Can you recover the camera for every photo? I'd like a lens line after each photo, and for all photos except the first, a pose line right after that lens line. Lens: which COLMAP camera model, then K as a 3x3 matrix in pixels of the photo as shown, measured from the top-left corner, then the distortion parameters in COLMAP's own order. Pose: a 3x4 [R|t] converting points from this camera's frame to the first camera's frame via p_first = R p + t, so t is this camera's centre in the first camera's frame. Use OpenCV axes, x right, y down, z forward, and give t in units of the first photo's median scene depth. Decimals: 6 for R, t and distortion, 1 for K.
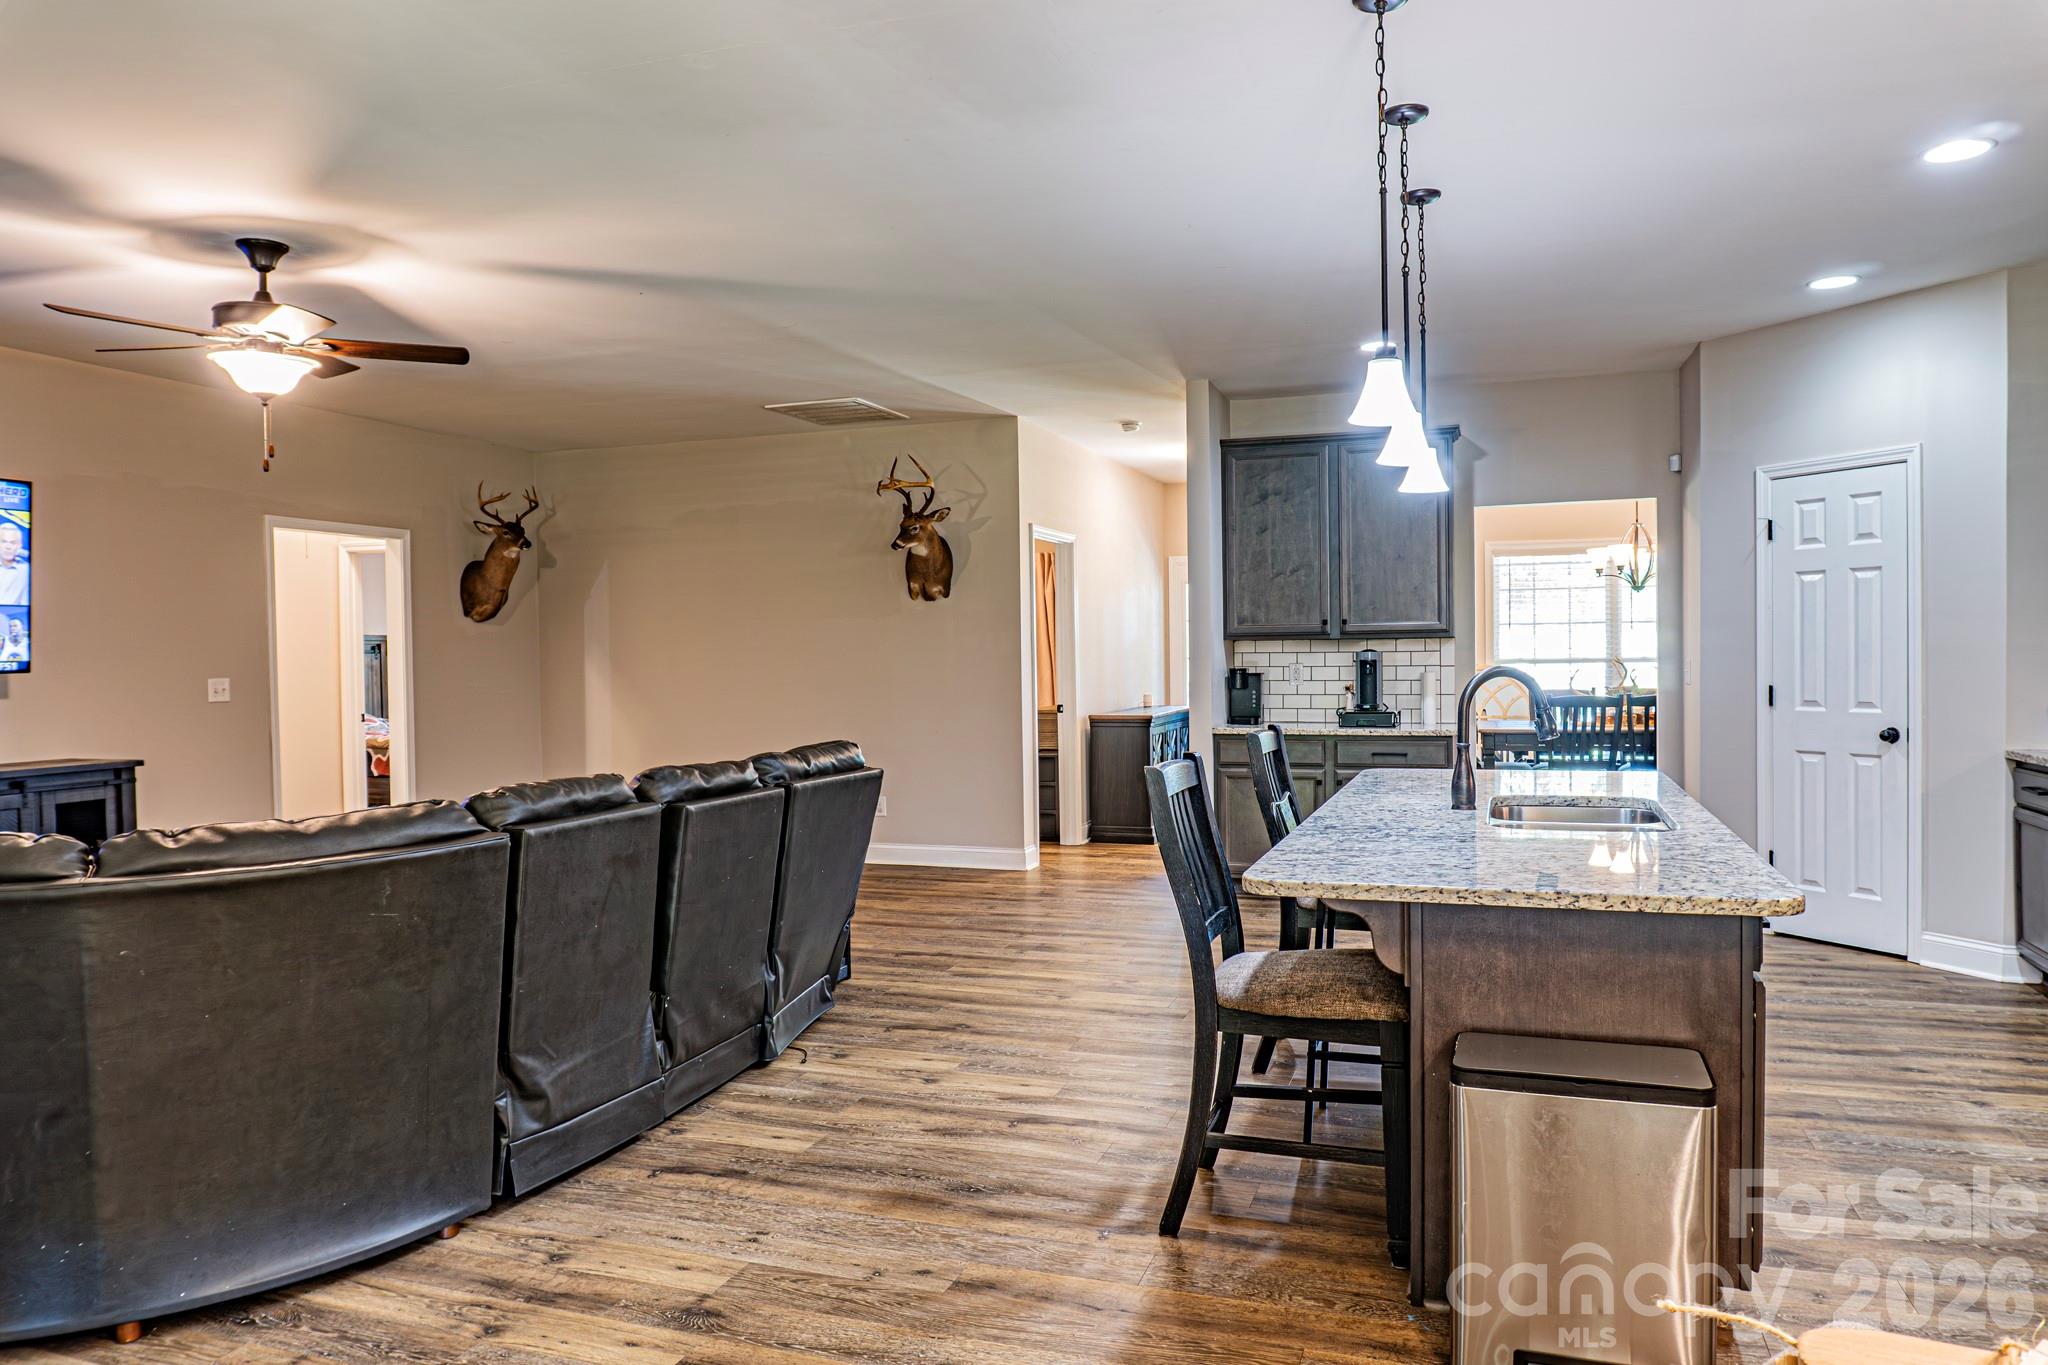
lens RADIAL K [[1359.6, 0, 1024.0], [0, 1359.6, 682.5], [0, 0, 1]] dist [-0.019168, -0.002226]
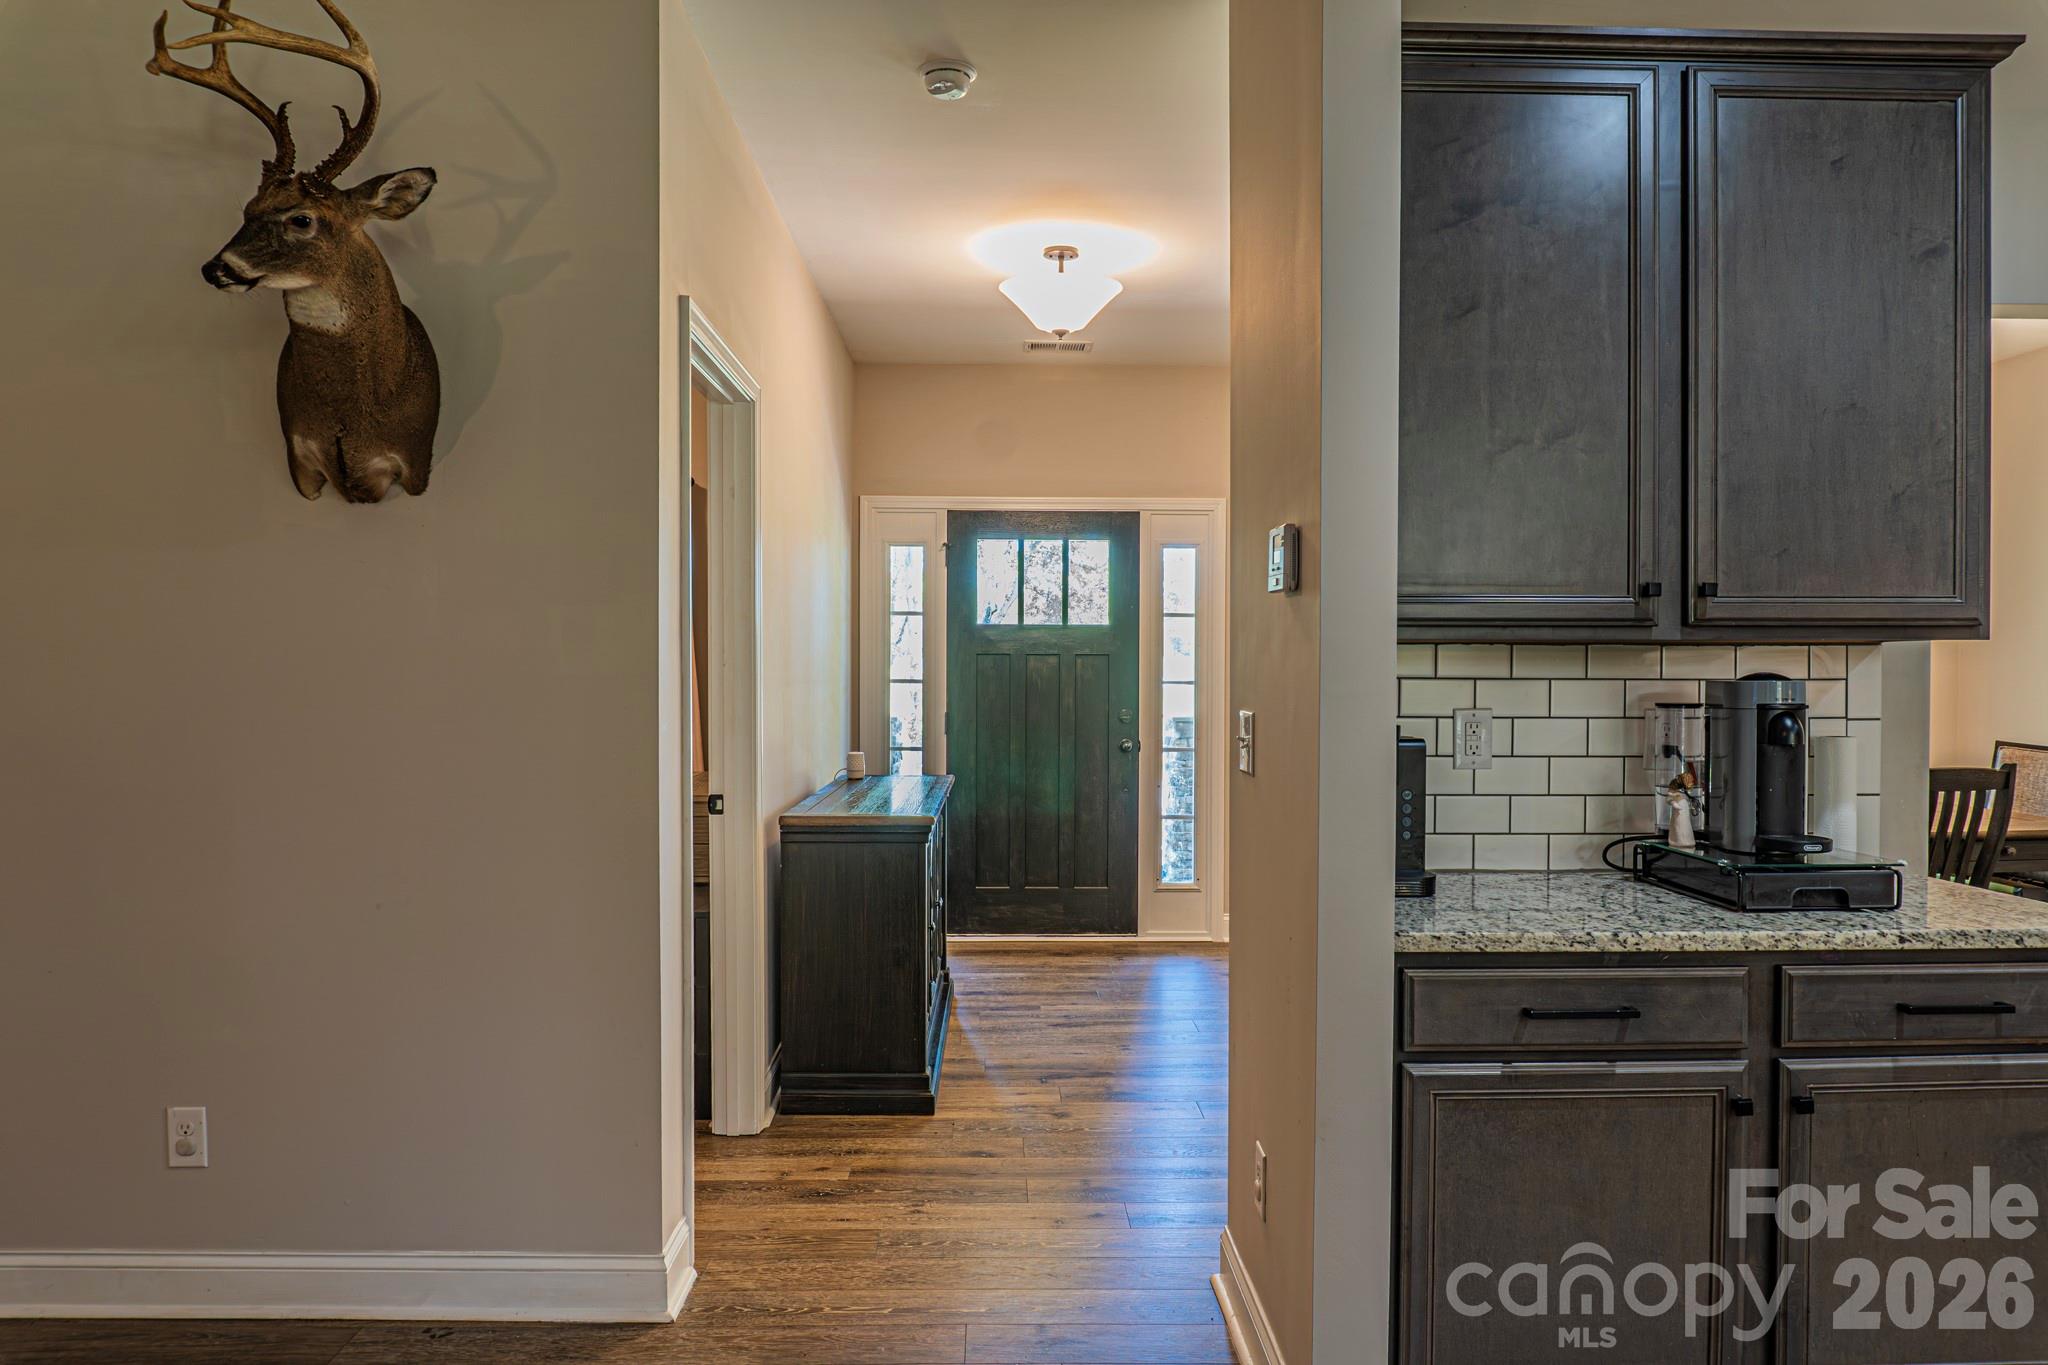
lens RADIAL K [[1359.6, 0, 1024.0], [0, 1359.6, 682.5], [0, 0, 1]] dist [-0.019168, -0.002226]
pose [[0.935456, 0.010750, 0.353279, -0.039978], [-0.006287, 0.999885, -0.013776, -0.015819], [-0.353387, 0.010666, 0.935416, 0.730706]]
